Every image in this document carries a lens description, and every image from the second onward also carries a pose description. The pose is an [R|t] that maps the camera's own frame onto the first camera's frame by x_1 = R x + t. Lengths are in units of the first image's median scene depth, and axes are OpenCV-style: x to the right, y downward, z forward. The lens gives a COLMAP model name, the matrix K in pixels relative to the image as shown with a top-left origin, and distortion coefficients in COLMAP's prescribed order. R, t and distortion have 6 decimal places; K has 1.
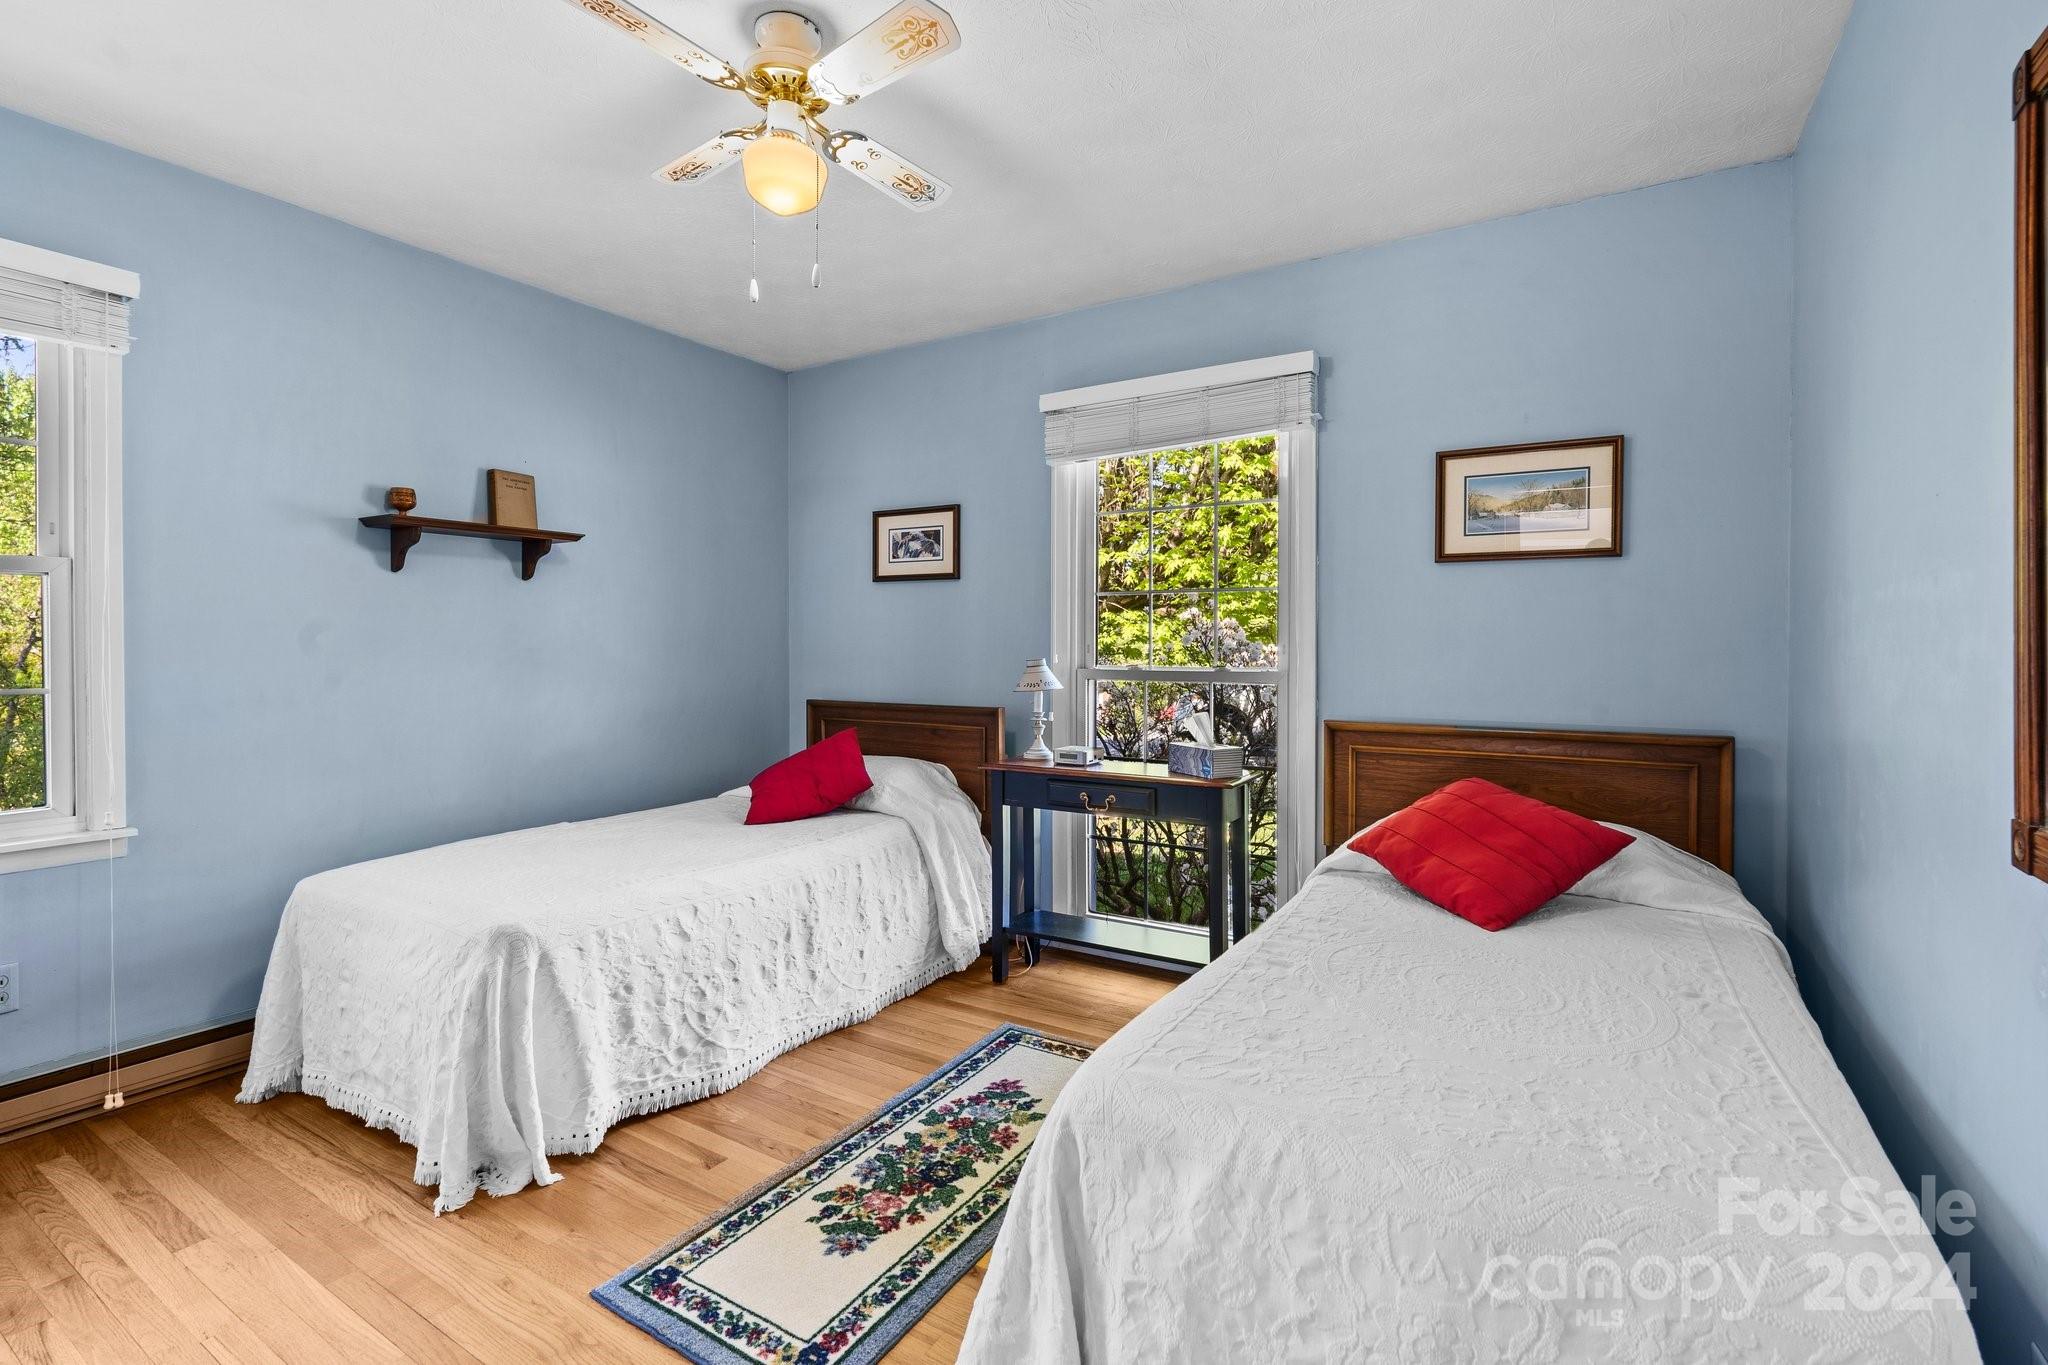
lens RADIAL K [[930.2, 0, 1020.7], [0, 930.2, 664.3], [0, 0, 1]] dist [-0.006761, 0.000523]
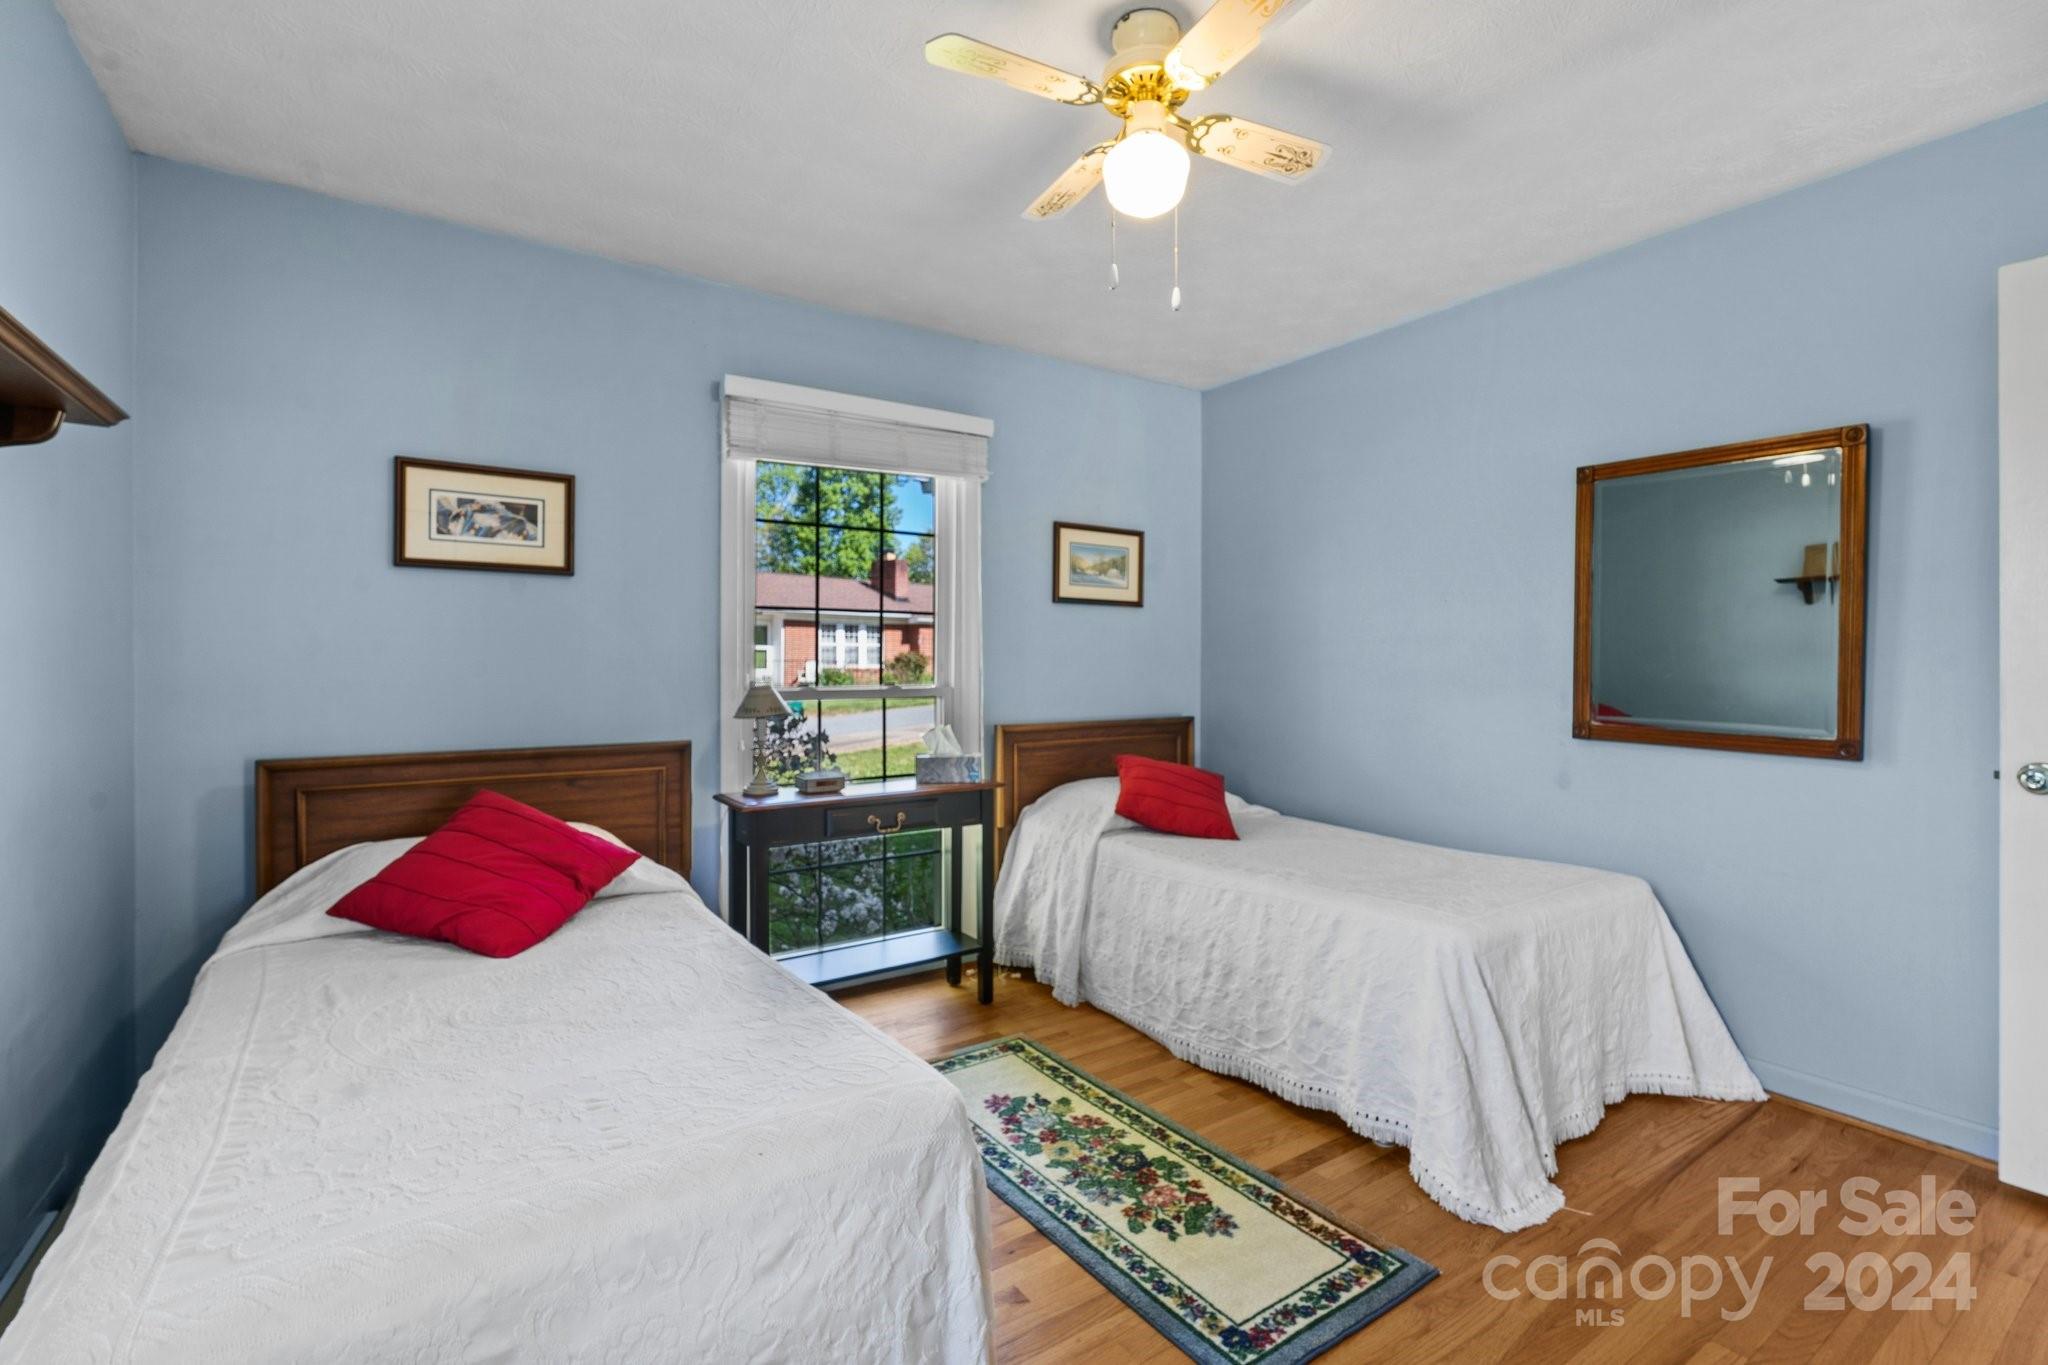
lens RADIAL K [[930.2, 0, 1024.0], [0, 930.2, 673.7], [0, 0, 1]] dist [-0.006761, 0.000523]
pose [[0.397790, -0.014481, 0.917362, -0.875957], [0.016850, 0.999822, 0.008476, -0.019202], [-0.917322, 0.012086, 0.397963, 0.536776]]
